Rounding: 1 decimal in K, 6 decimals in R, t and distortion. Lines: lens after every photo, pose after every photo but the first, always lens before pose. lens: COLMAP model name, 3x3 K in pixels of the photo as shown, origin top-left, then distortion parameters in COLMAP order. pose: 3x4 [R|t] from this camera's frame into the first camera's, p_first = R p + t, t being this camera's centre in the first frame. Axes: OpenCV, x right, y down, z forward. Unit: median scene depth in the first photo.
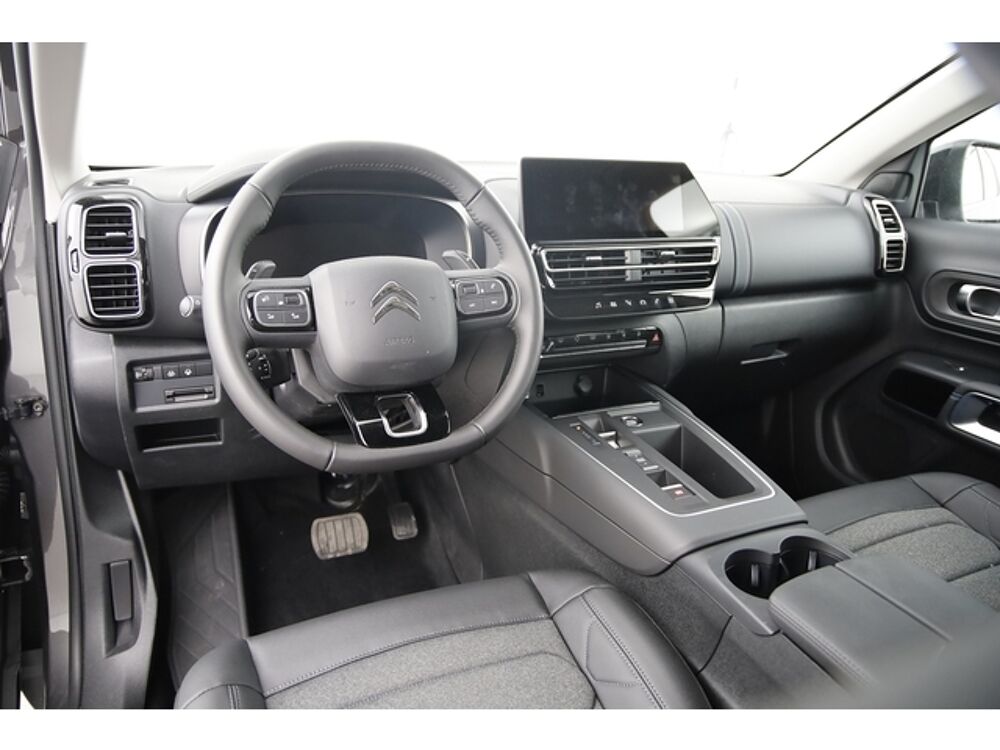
lens RADIAL K [[718.5, 0, 500.0], [0, 718.5, 375.0], [0, 0, 1]] dist [-0.079566, 0.062365]
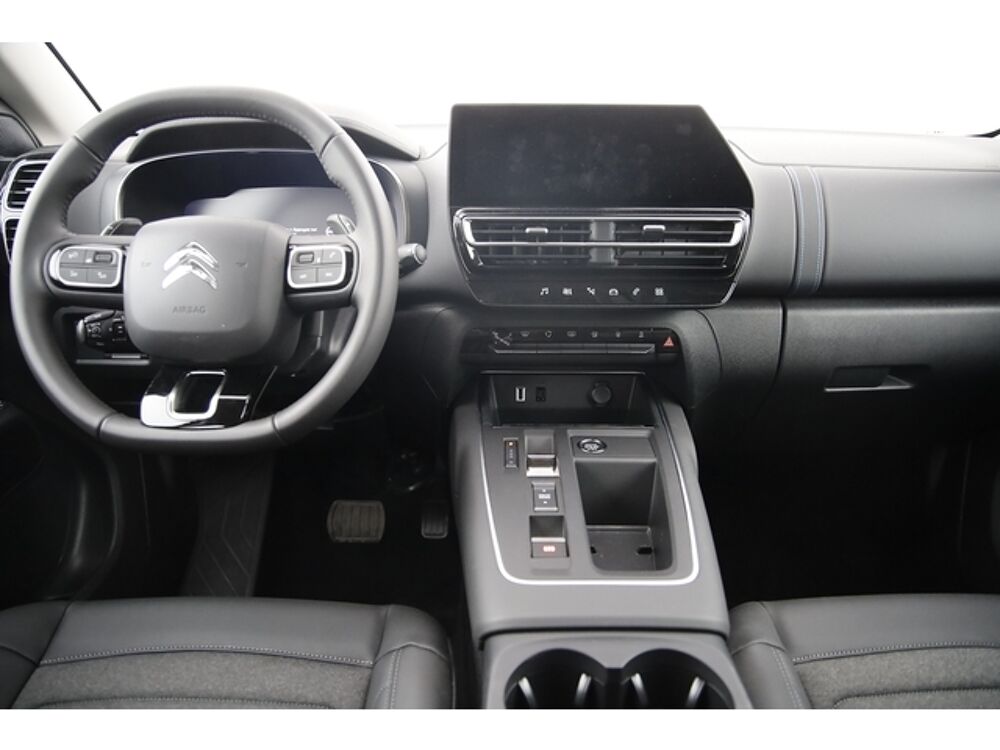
lens RADIAL K [[703.8, 0, 495.1], [0, 703.8, 372.9], [0, 0, 1]] dist [-0.056753, 0.002289]
pose [[0.904276, 0.105279, -0.413764, 0.399711], [-0.103553, 0.994266, 0.026668, -0.022609], [0.414199, 0.018731, 0.909993, 0.269850]]
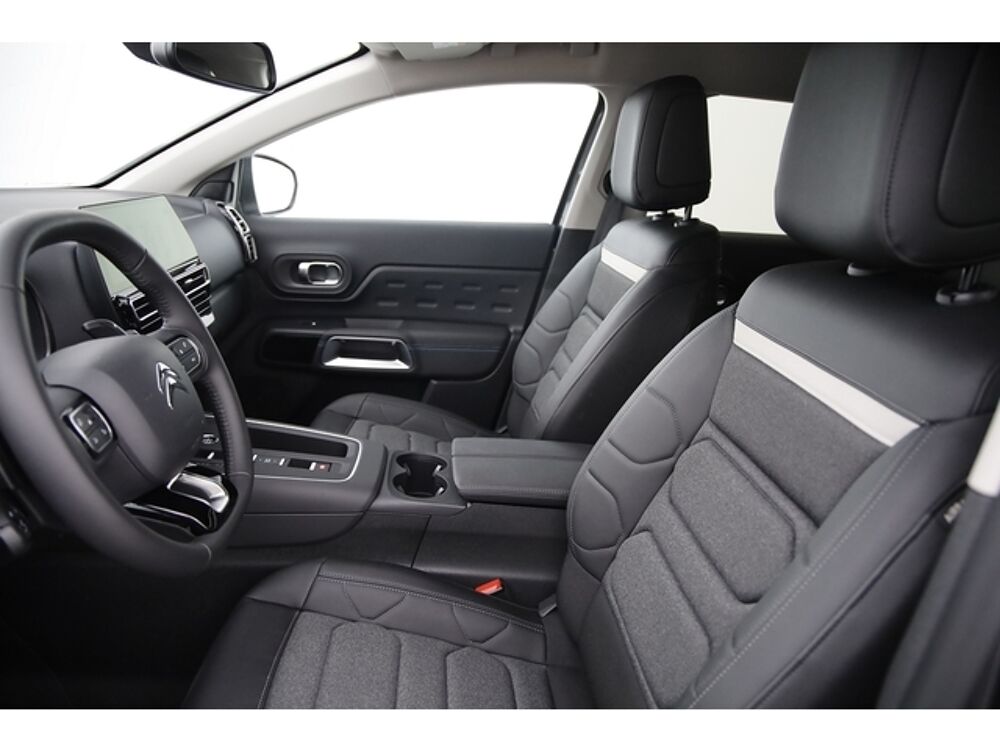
lens RADIAL K [[718.5, 0, 500.0], [0, 718.5, 375.0], [0, 0, 1]] dist [-0.079566, 0.062365]
pose [[0.352320, -0.288540, 0.890289, -0.586389], [0.246596, 0.946291, 0.209103, -0.142329], [-0.902807, 0.145870, 0.404550, 0.161513]]
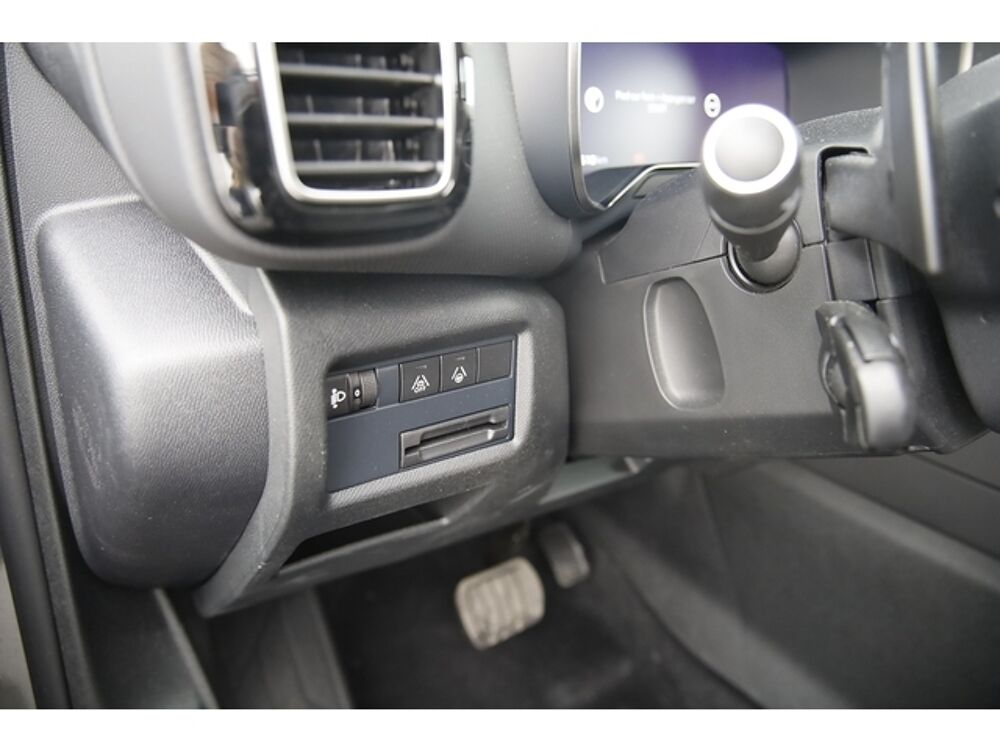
lens RADIAL K [[703.8, 0, 495.1], [0, 703.8, 372.9], [0, 0, 1]] dist [-0.056753, 0.002289]
pose [[0.979356, -0.054782, 0.194577, -0.422356], [0.034621, 0.993811, 0.105548, -0.035280], [-0.199155, -0.096633, 0.975192, 0.567718]]
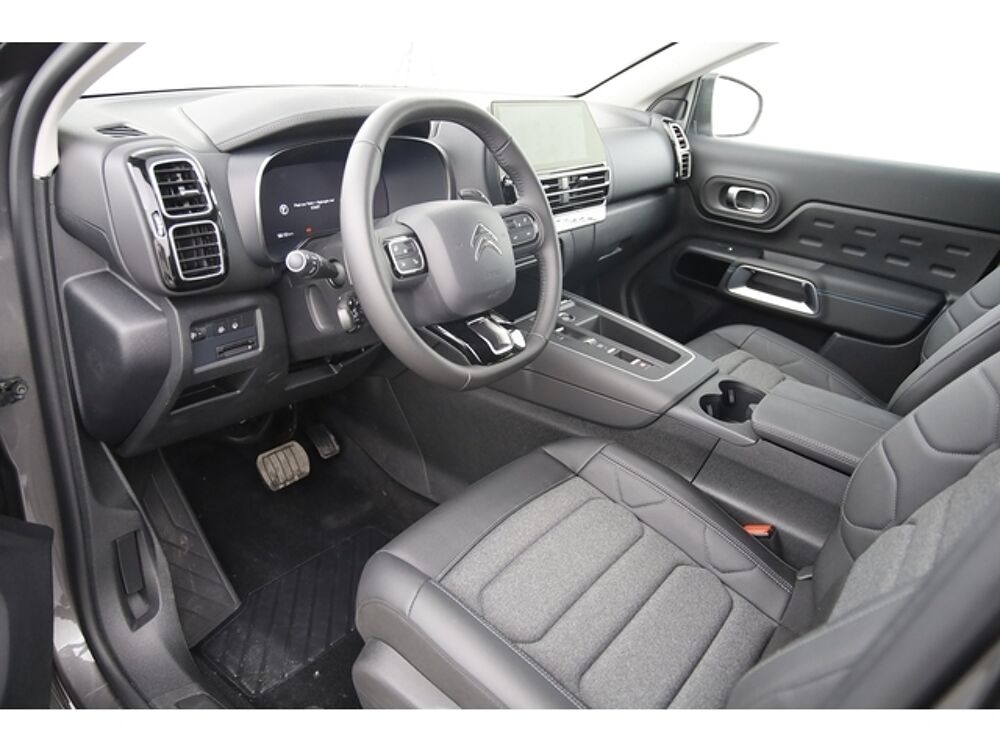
lens RADIAL K [[723.7, 0, 505.2], [0, 723.7, 368.9], [0, 0, 1]] dist [-0.073269, 0.072365]
pose [[0.879264, -0.162141, 0.447890, -0.489356], [0.099490, 0.982057, 0.160204, -0.058985], [-0.465830, -0.096301, 0.879619, -0.062659]]
